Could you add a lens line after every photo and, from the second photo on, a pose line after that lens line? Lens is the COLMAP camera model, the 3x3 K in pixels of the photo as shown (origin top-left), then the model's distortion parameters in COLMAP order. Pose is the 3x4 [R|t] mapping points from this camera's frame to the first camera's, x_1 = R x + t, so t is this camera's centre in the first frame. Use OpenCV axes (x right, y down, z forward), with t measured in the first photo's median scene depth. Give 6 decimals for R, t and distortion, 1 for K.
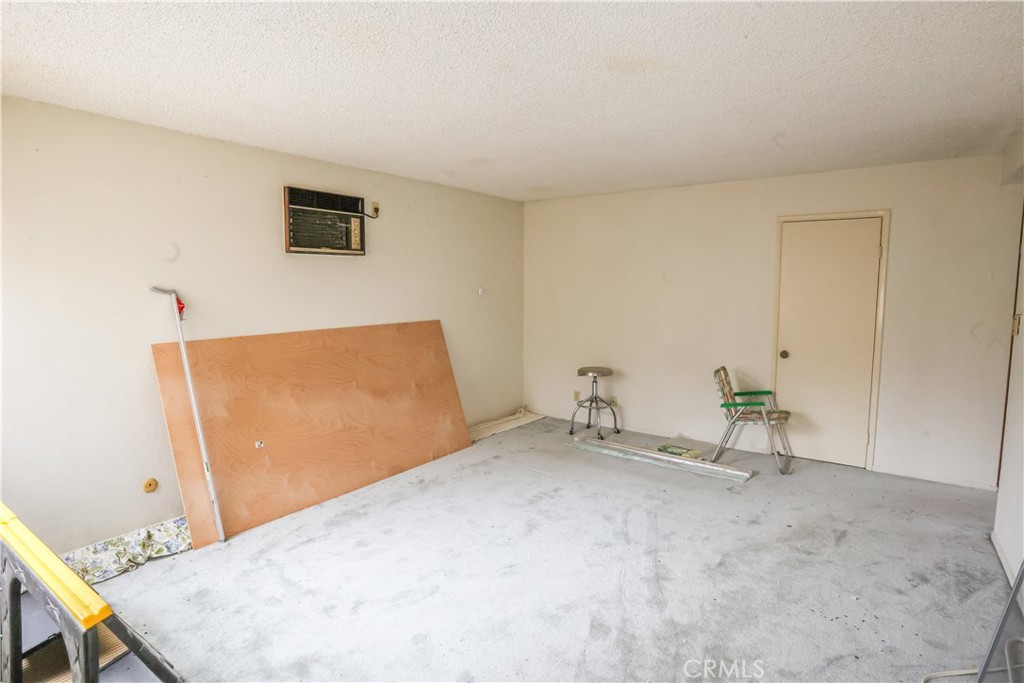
lens RADIAL K [[546.8, 0, 511.5], [0, 546.8, 338.0], [0, 0, 1]] dist [0.001533, 0.000493]
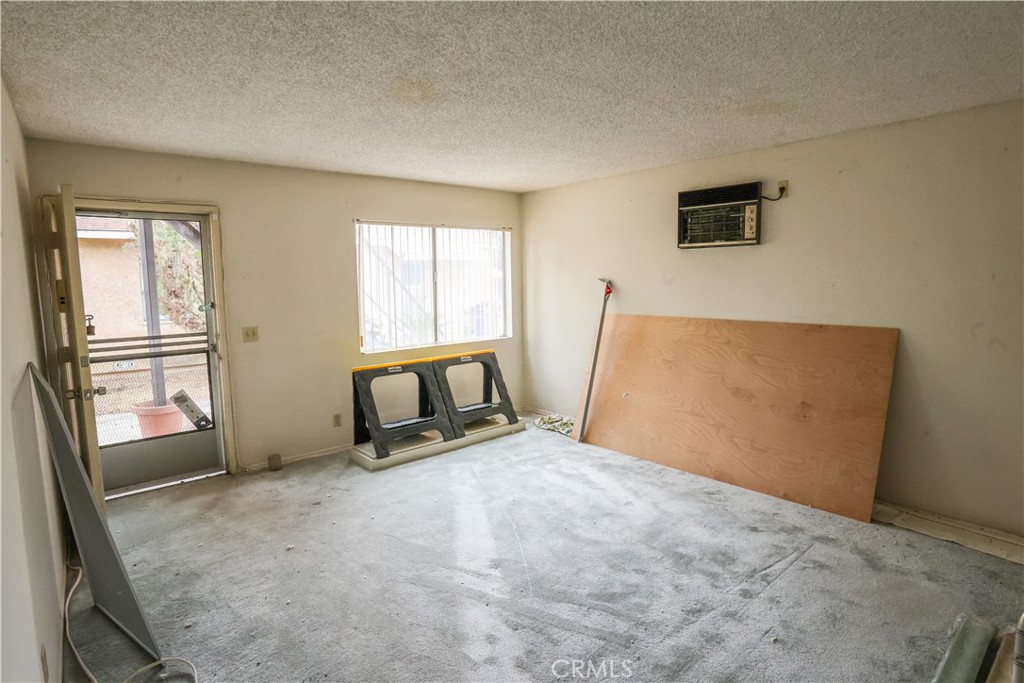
lens RADIAL K [[546.8, 0, 512.9], [0, 546.8, 340.4], [0, 0, 1]] dist [0.001533, 0.000493]
pose [[-0.222640, 0.121158, -0.967343, 0.748263], [-0.085445, 0.986004, 0.143161, -0.091002], [0.971149, 0.114528, -0.209172, 0.833871]]
